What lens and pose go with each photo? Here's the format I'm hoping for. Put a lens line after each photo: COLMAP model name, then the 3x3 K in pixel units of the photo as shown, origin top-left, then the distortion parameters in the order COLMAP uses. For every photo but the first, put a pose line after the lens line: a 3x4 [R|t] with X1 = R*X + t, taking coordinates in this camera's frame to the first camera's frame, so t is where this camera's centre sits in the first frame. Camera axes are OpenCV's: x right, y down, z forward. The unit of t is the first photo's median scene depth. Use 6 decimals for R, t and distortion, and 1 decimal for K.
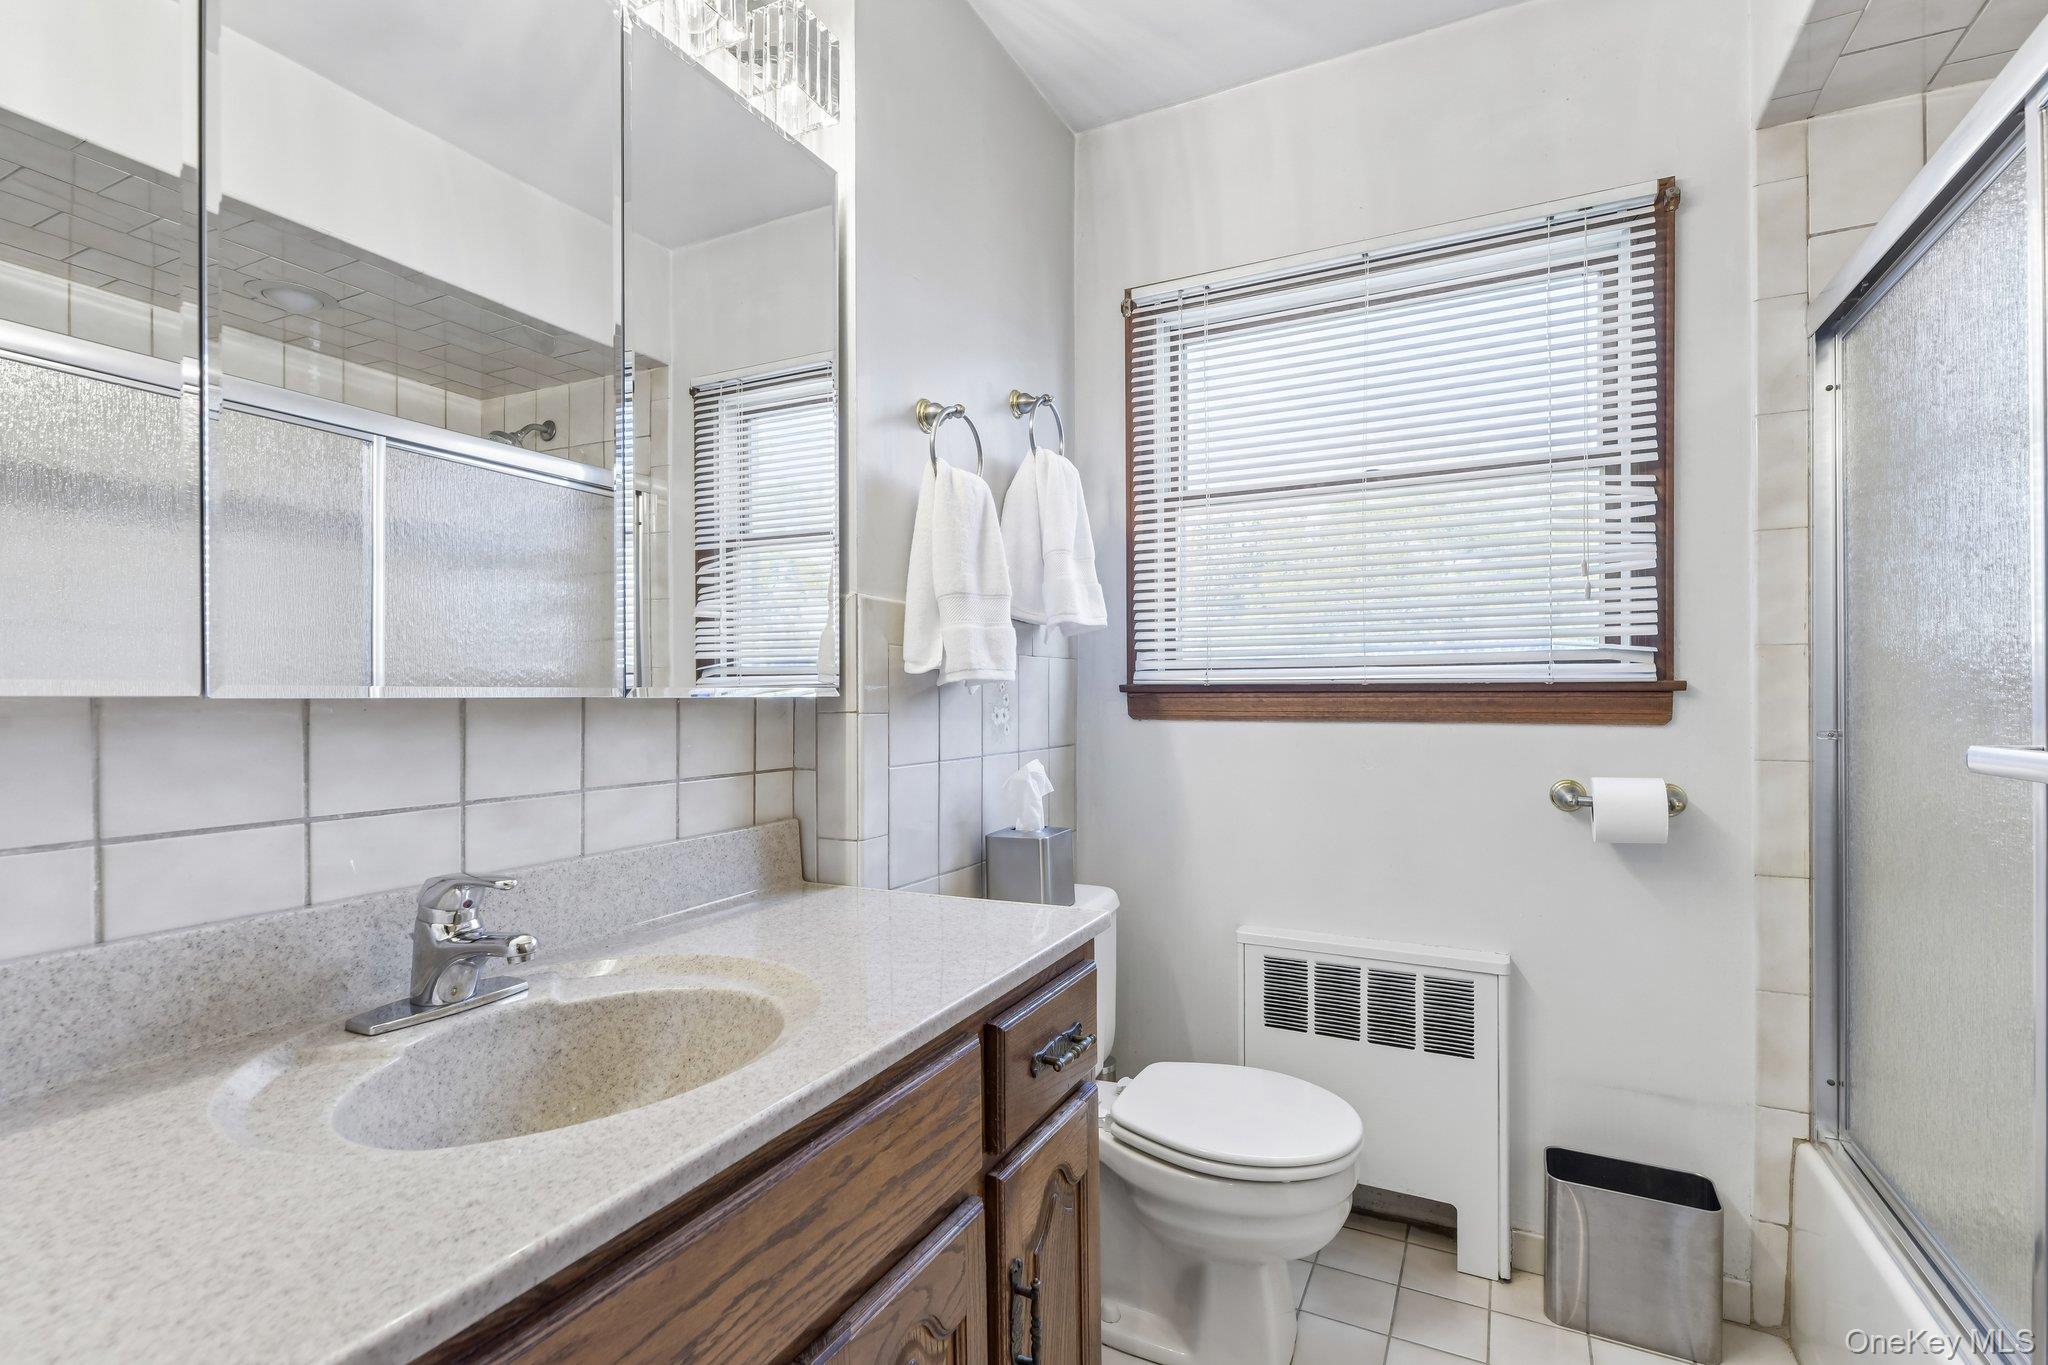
lens RADIAL K [[935.0, 0, 1019.3], [0, 935.0, 694.4], [0, 0, 1]] dist [-0.000695, -0.000415]
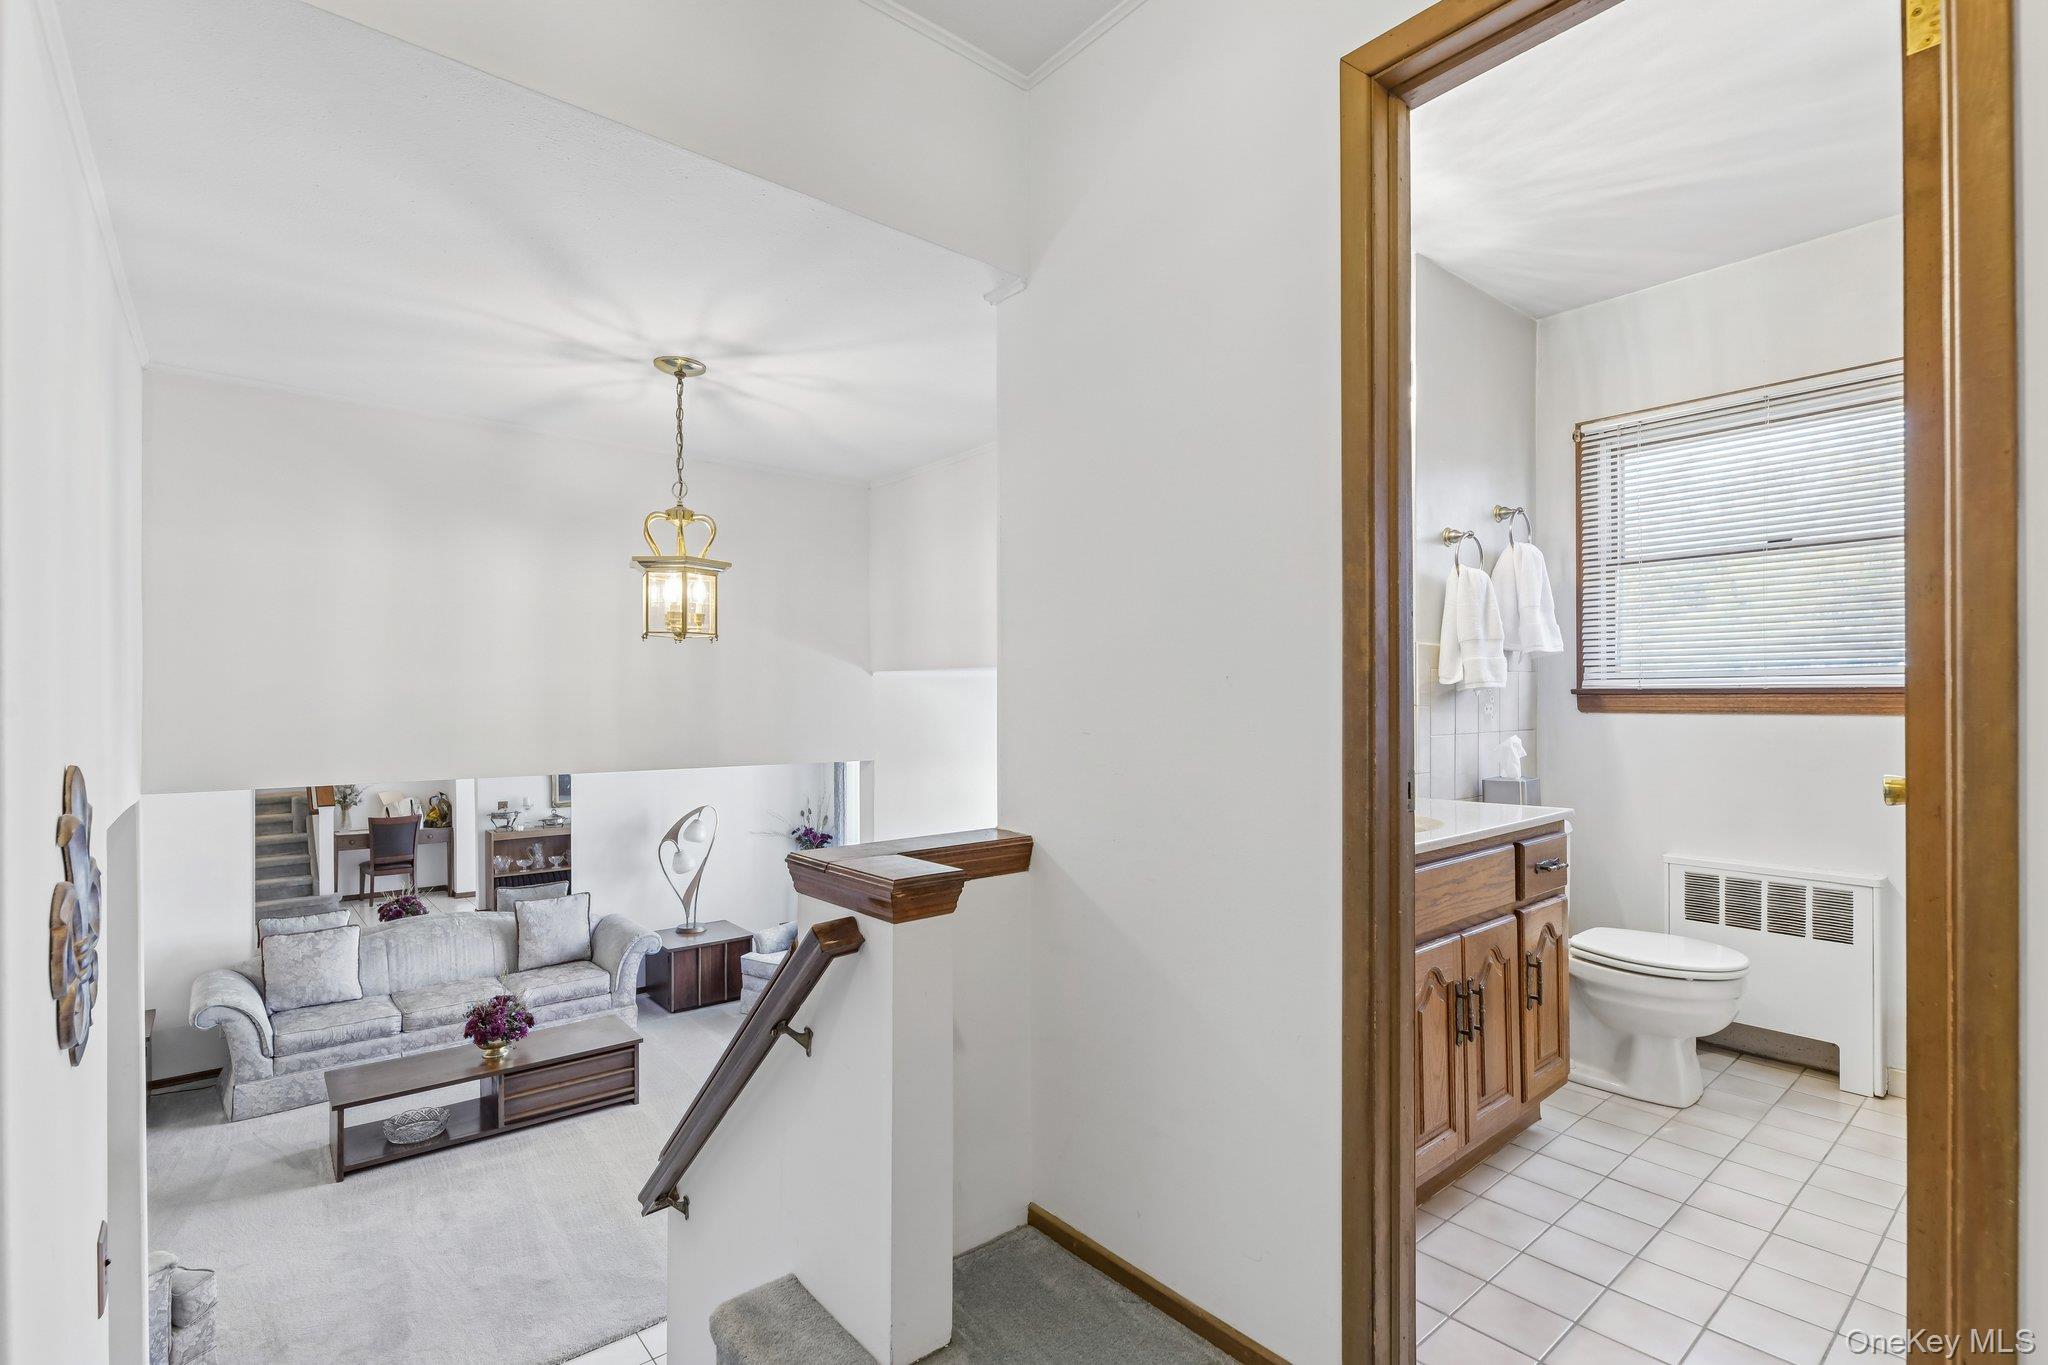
lens RADIAL K [[935.0, 0, 1022.2], [0, 935.0, 701.5], [0, 0, 1]] dist [-0.000695, -0.000415]
pose [[0.920341, -0.000184, -0.391117, -0.129765], [0.001869, 0.999991, 0.003928, 0.001777], [0.391113, -0.004346, 0.920332, -0.803070]]
